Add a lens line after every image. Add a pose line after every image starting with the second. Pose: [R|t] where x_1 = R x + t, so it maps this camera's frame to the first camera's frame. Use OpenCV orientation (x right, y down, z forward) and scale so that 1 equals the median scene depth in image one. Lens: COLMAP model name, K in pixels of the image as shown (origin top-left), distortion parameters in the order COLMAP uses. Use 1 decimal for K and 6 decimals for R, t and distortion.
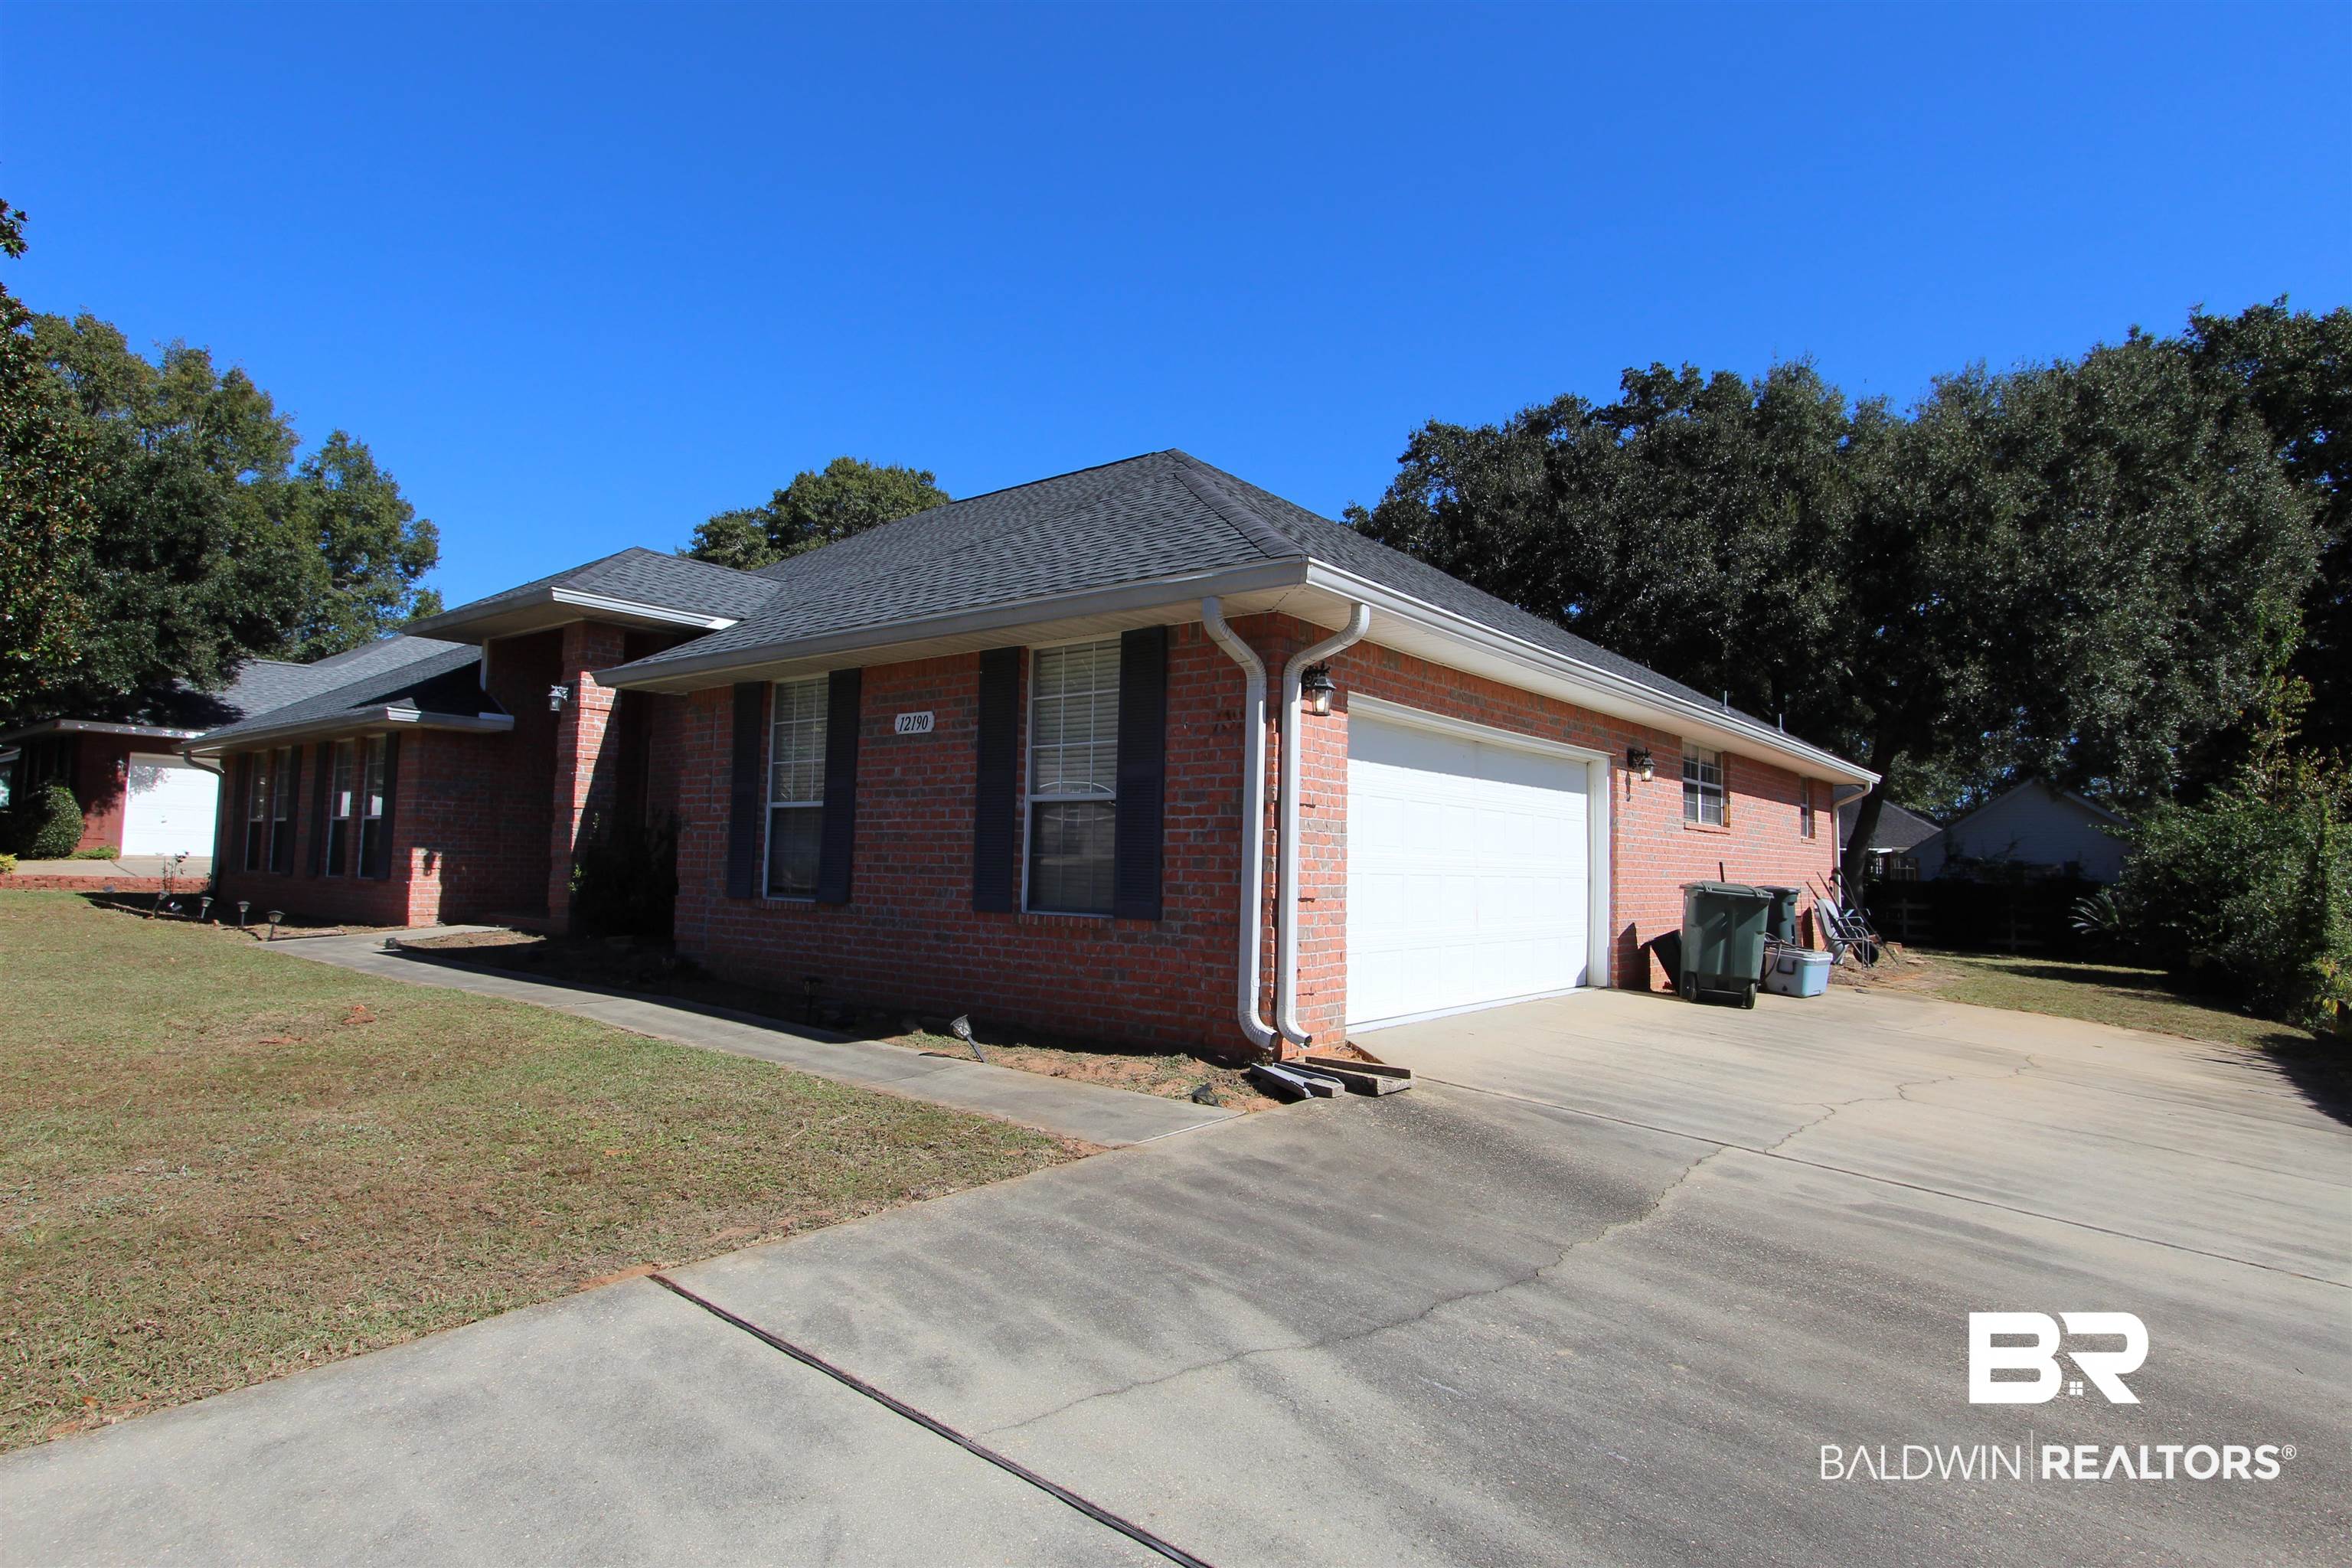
lens RADIAL K [[1205.7, 0, 1228.7], [0, 1205.7, 785.0], [0, 0, 1]] dist [-0.003057, -0.000370]
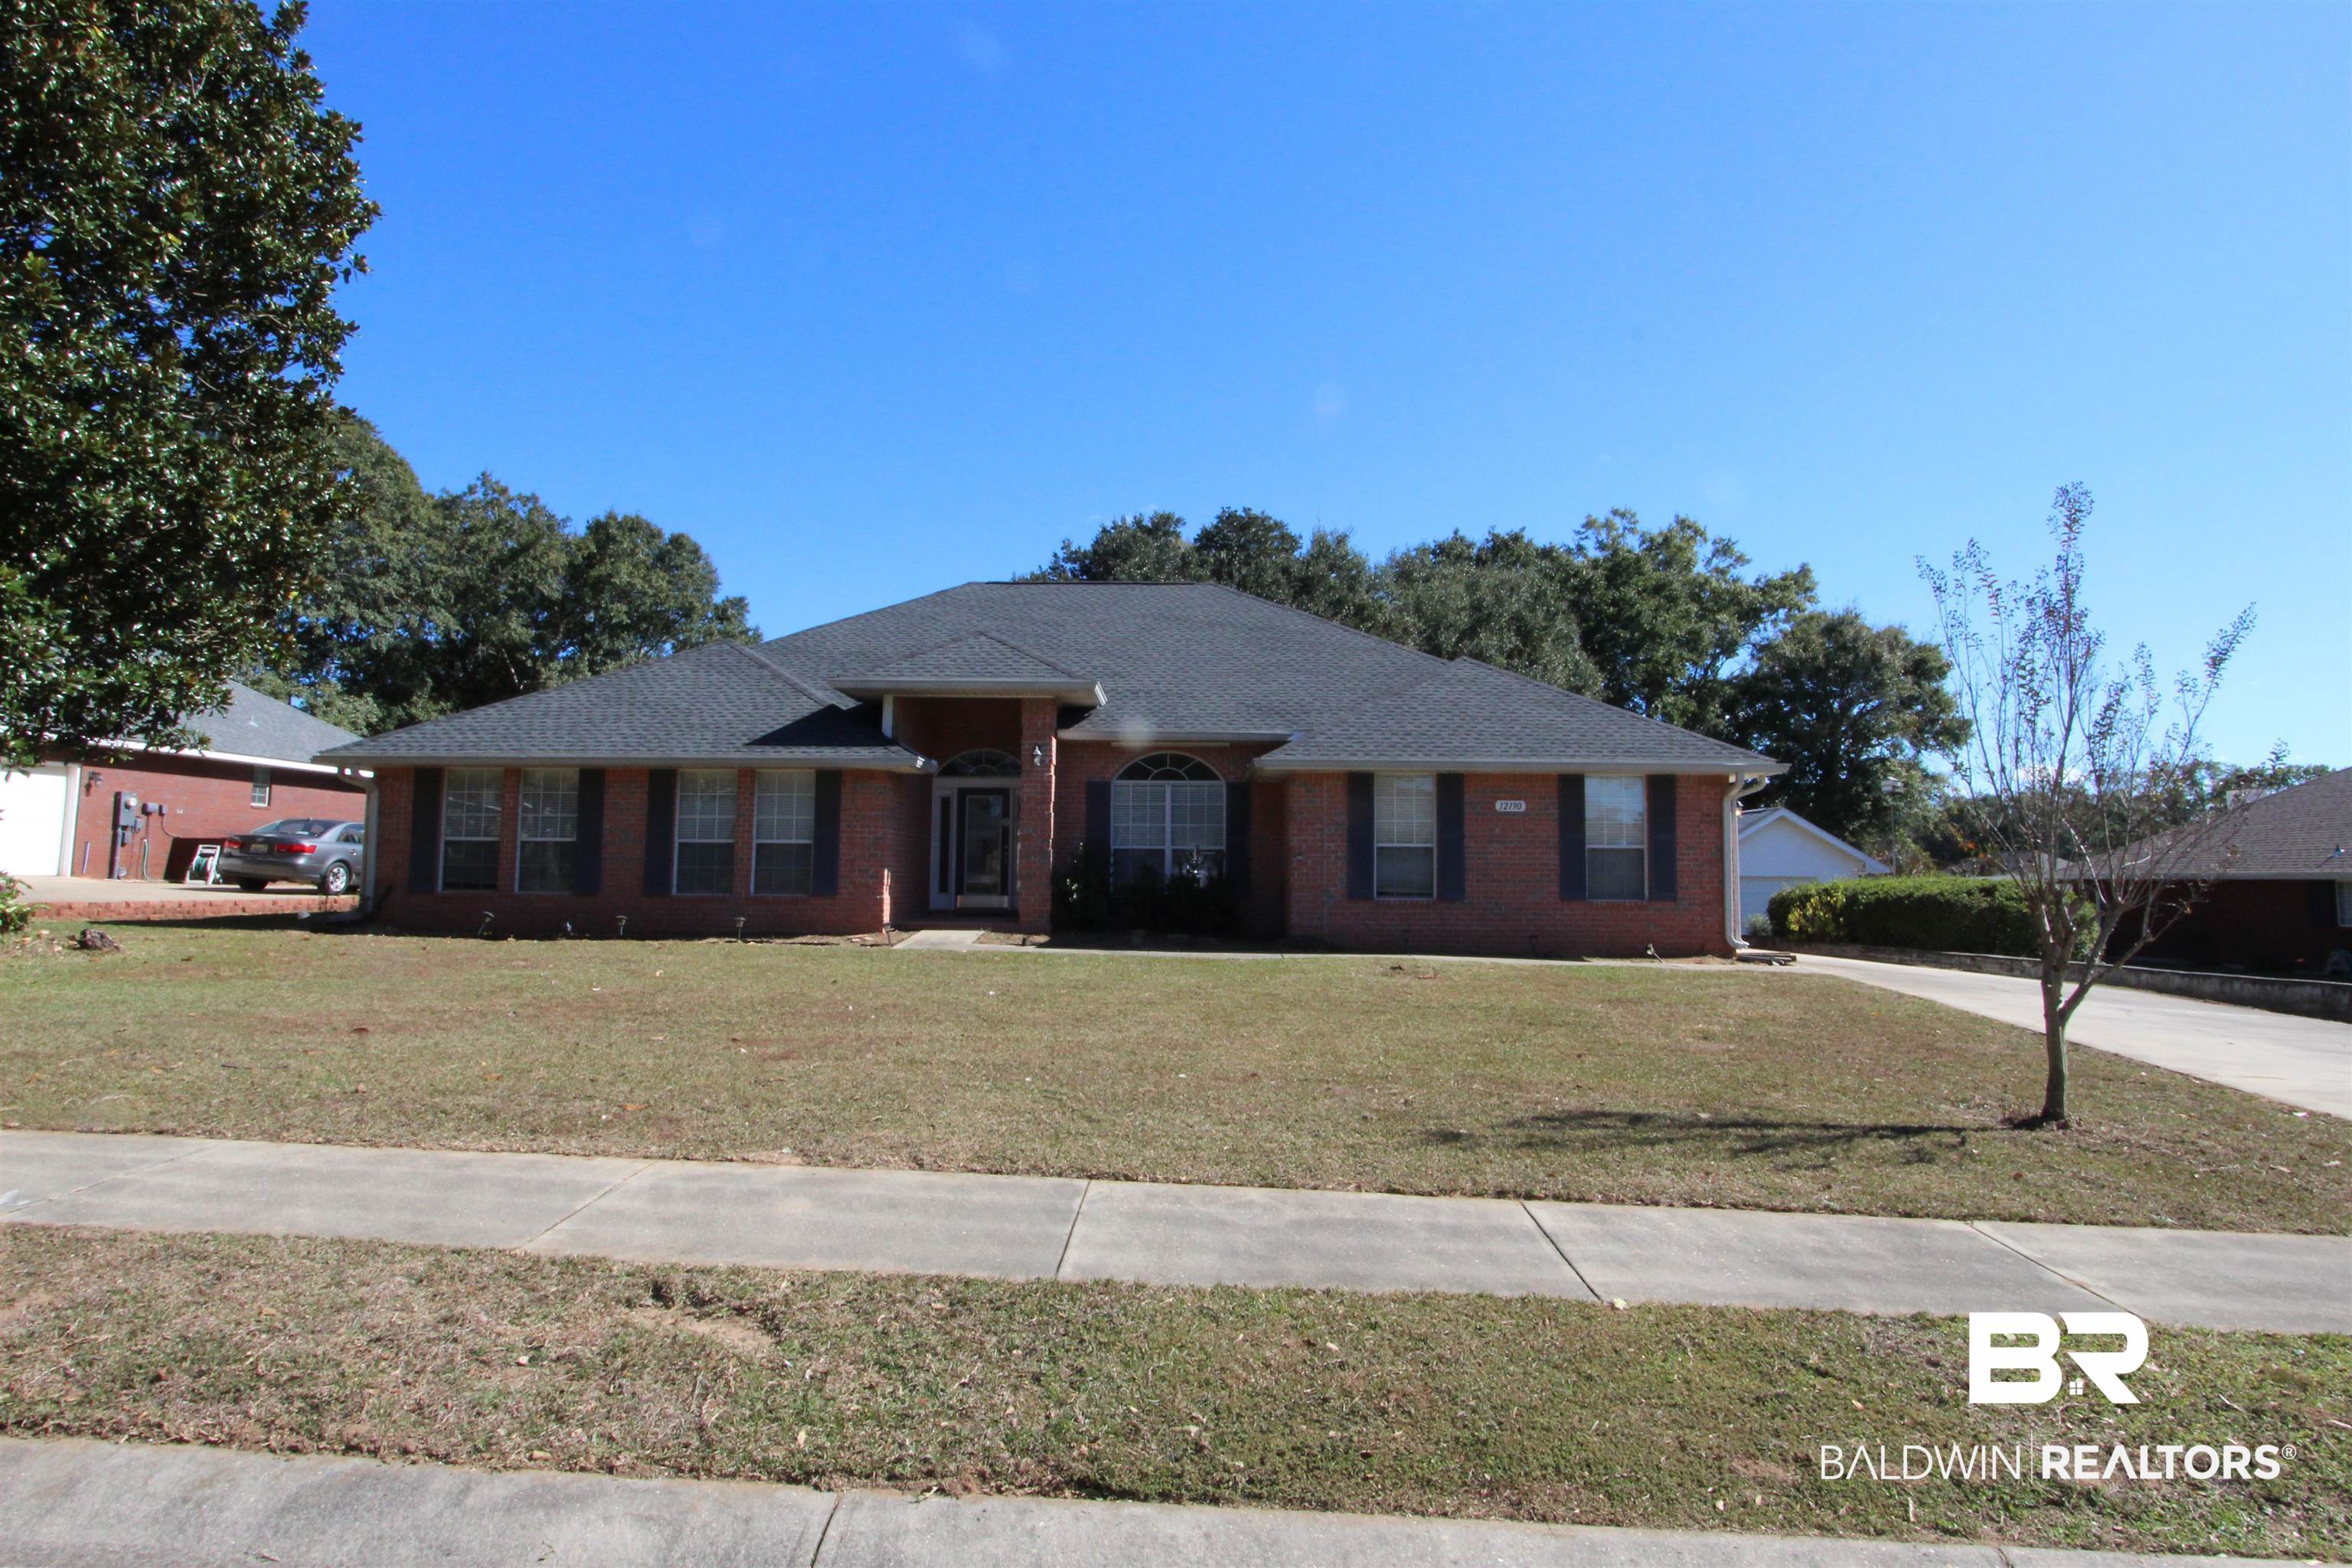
lens RADIAL K [[1205.7, 0, 1228.7], [0, 1205.7, 785.0], [0, 0, 1]] dist [-0.003057, -0.000370]
pose [[0.794536, 0.038861, 0.605972, -1.748170], [-0.032844, 0.999239, -0.021017, -0.028475], [-0.606328, -0.003204, 0.795208, -0.270811]]
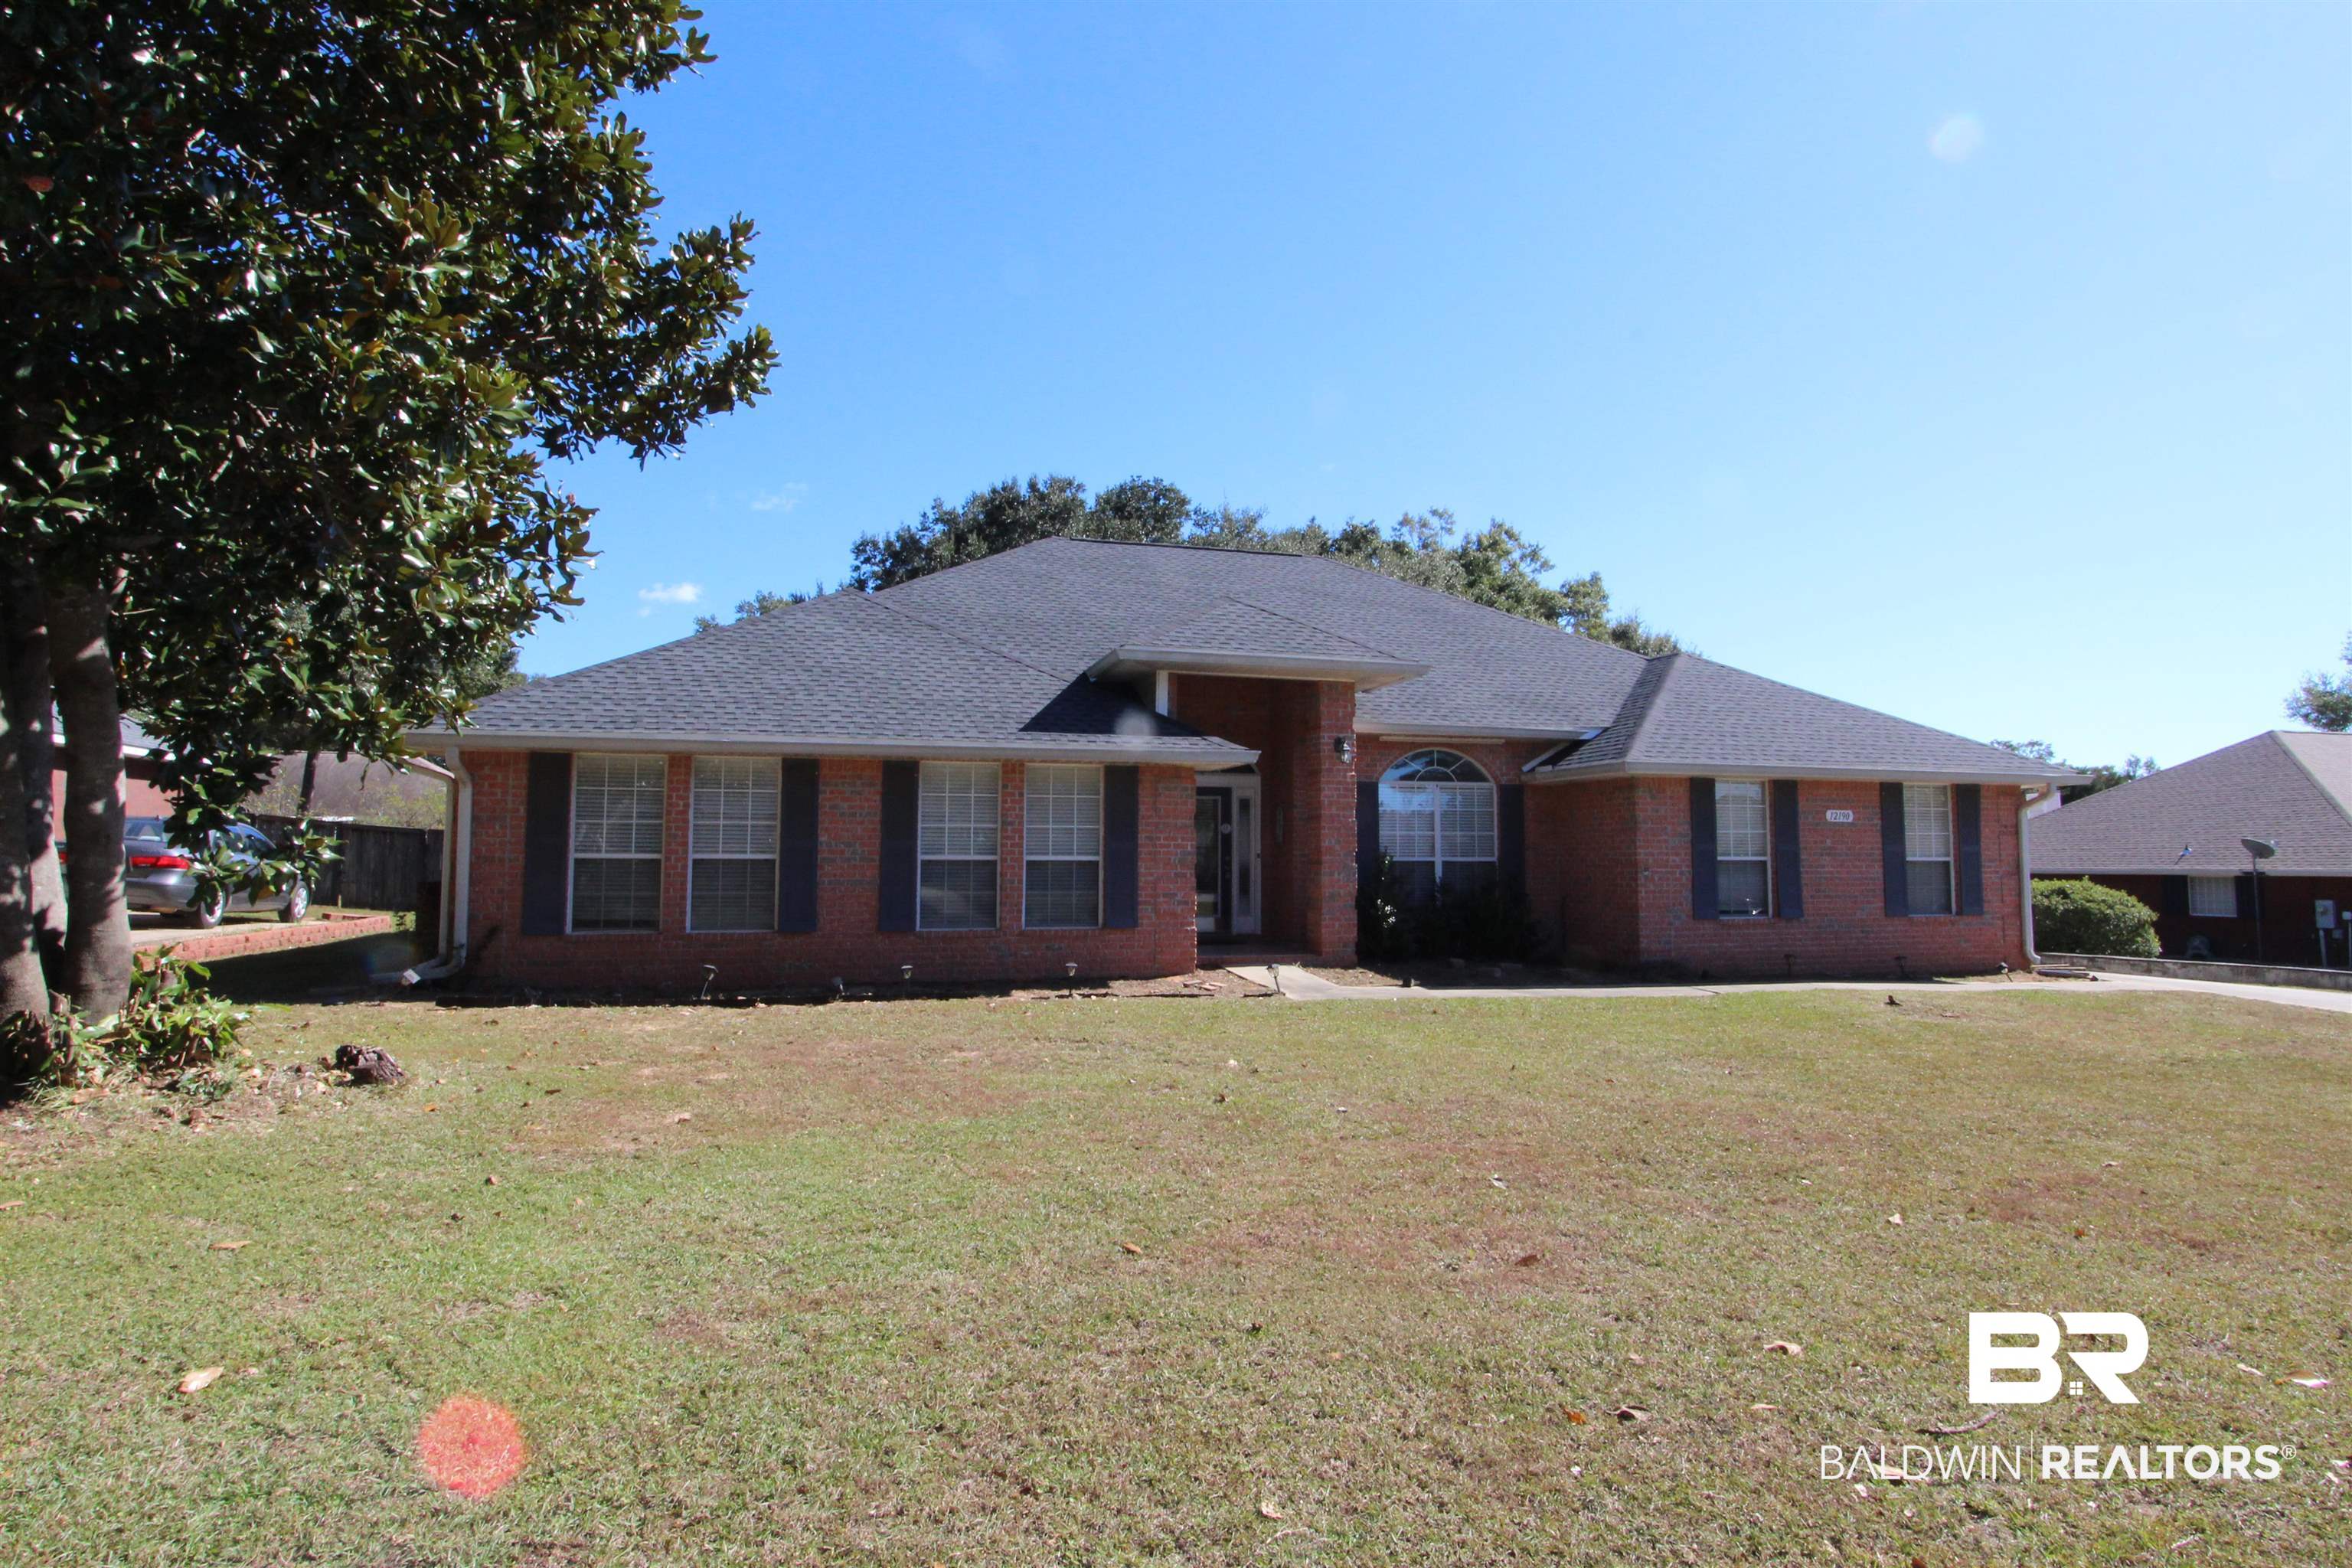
lens RADIAL K [[1205.7, 0, 1228.7], [0, 1205.7, 785.0], [0, 0, 1]] dist [-0.003057, -0.000370]
pose [[0.606309, 0.039850, 0.794230, -2.183125], [-0.040518, 0.998994, -0.019192, -0.024947], [-0.794196, -0.020544, 0.607314, 0.605856]]
